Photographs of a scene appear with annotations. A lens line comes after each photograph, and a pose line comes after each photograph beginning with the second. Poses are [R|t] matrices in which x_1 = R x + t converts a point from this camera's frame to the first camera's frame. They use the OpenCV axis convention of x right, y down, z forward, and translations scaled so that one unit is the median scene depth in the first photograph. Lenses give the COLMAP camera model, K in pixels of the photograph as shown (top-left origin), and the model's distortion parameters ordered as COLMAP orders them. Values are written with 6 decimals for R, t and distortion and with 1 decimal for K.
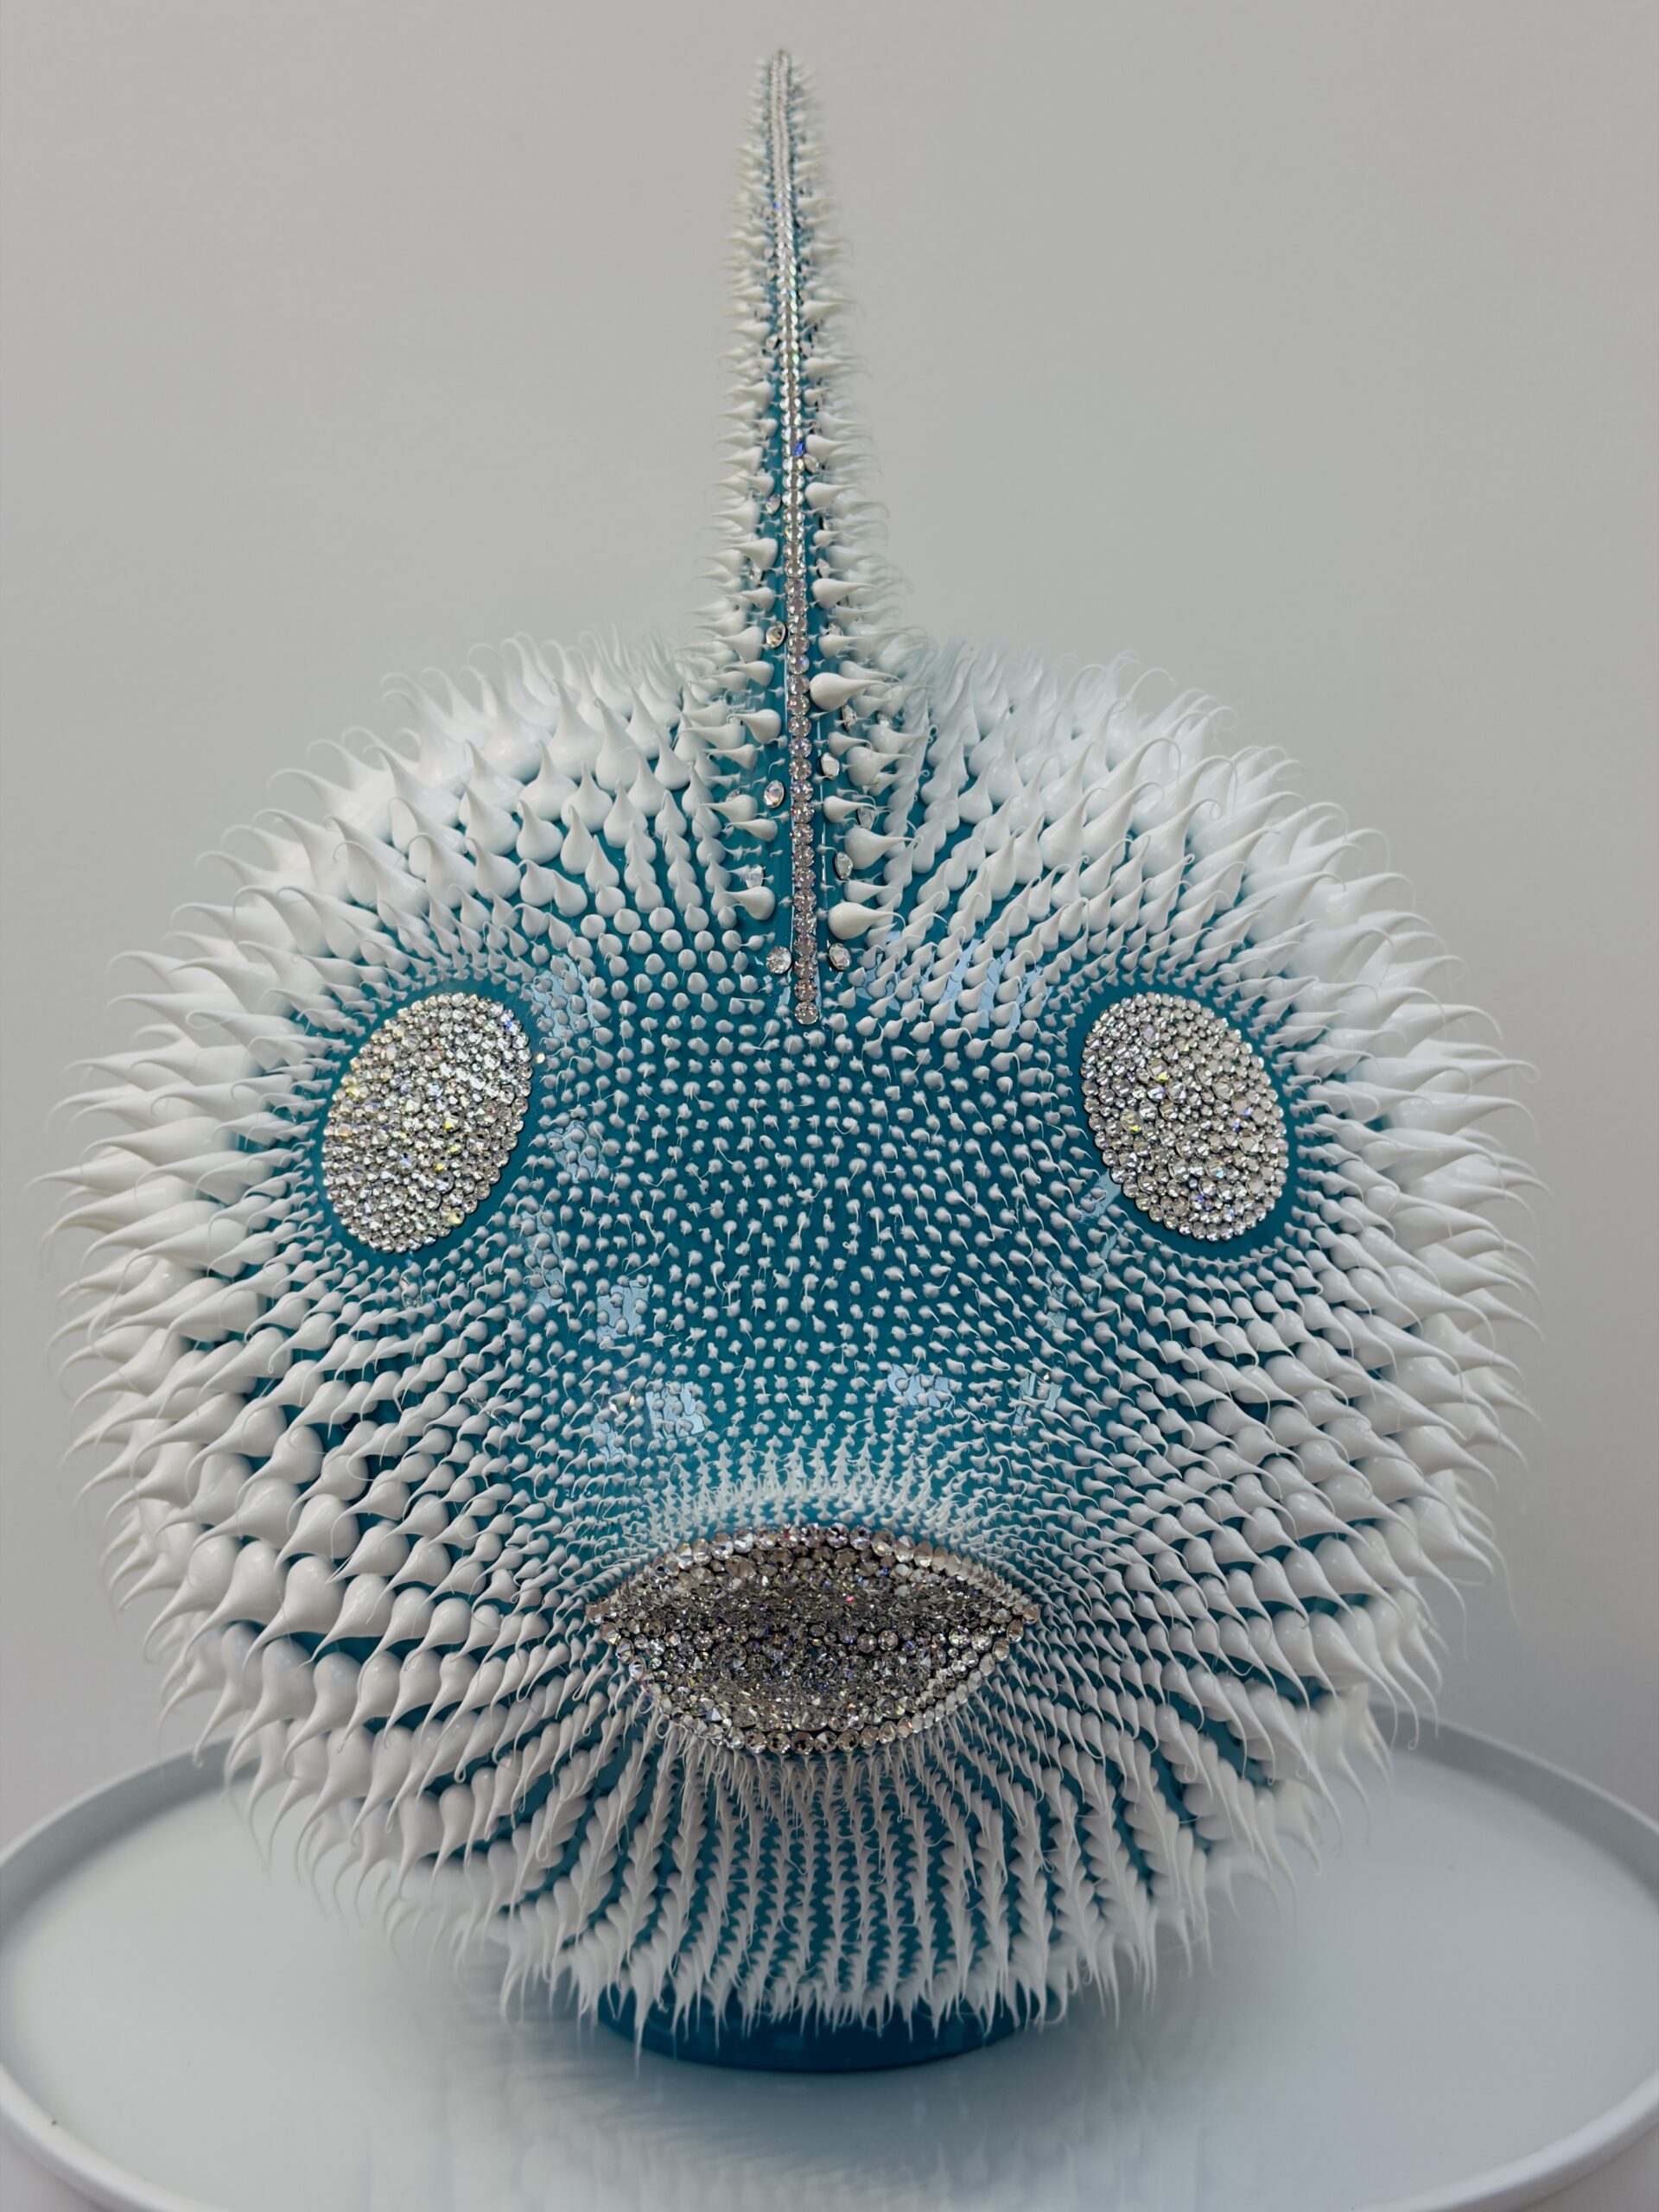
lens RADIAL K [[3108.4, 0, 854.5], [0, 3108.4, 1174.0], [0, 0, 1]] dist [0.261544, 0.000000]
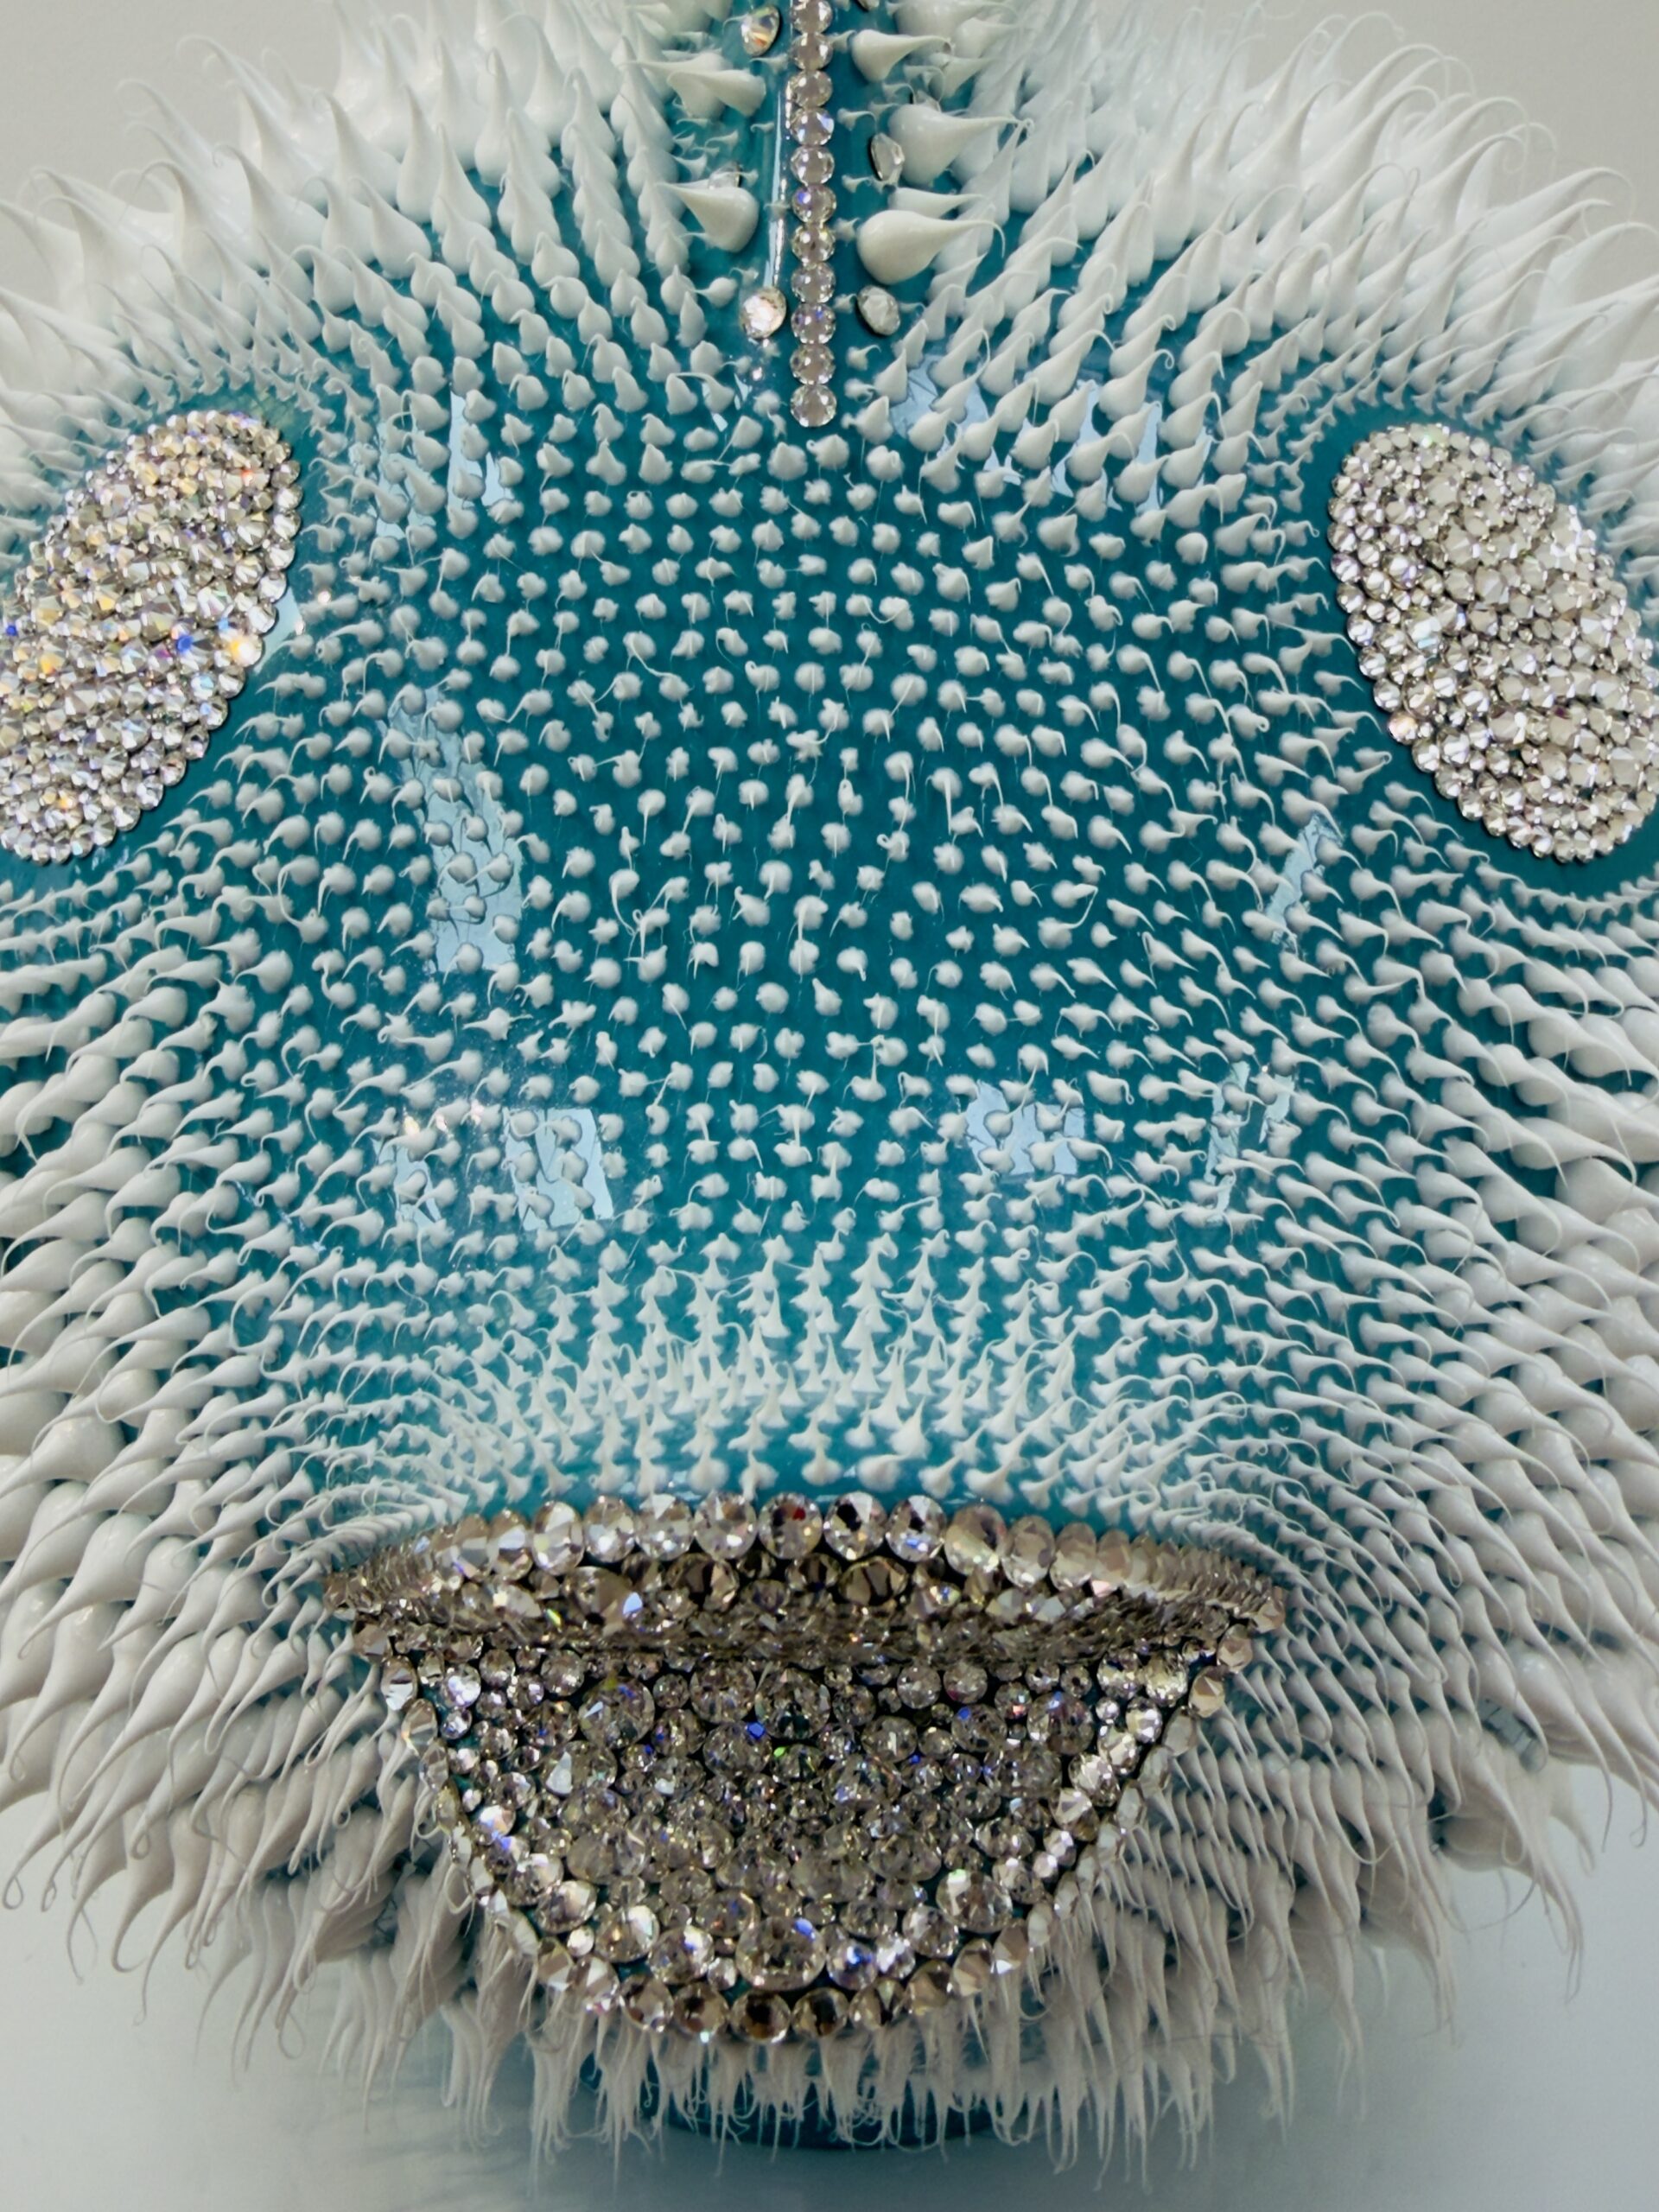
lens RADIAL K [[2187.9, 0, 836.7], [0, 2187.9, 1113.5], [0, 0, 1]] dist [-0.000370, 0.000000]
pose [[0.999705, 0.013889, -0.019925, -0.002660], [-0.012378, 0.997178, 0.074053, 0.040044], [0.020897, -0.073784, 0.997055, 0.642116]]
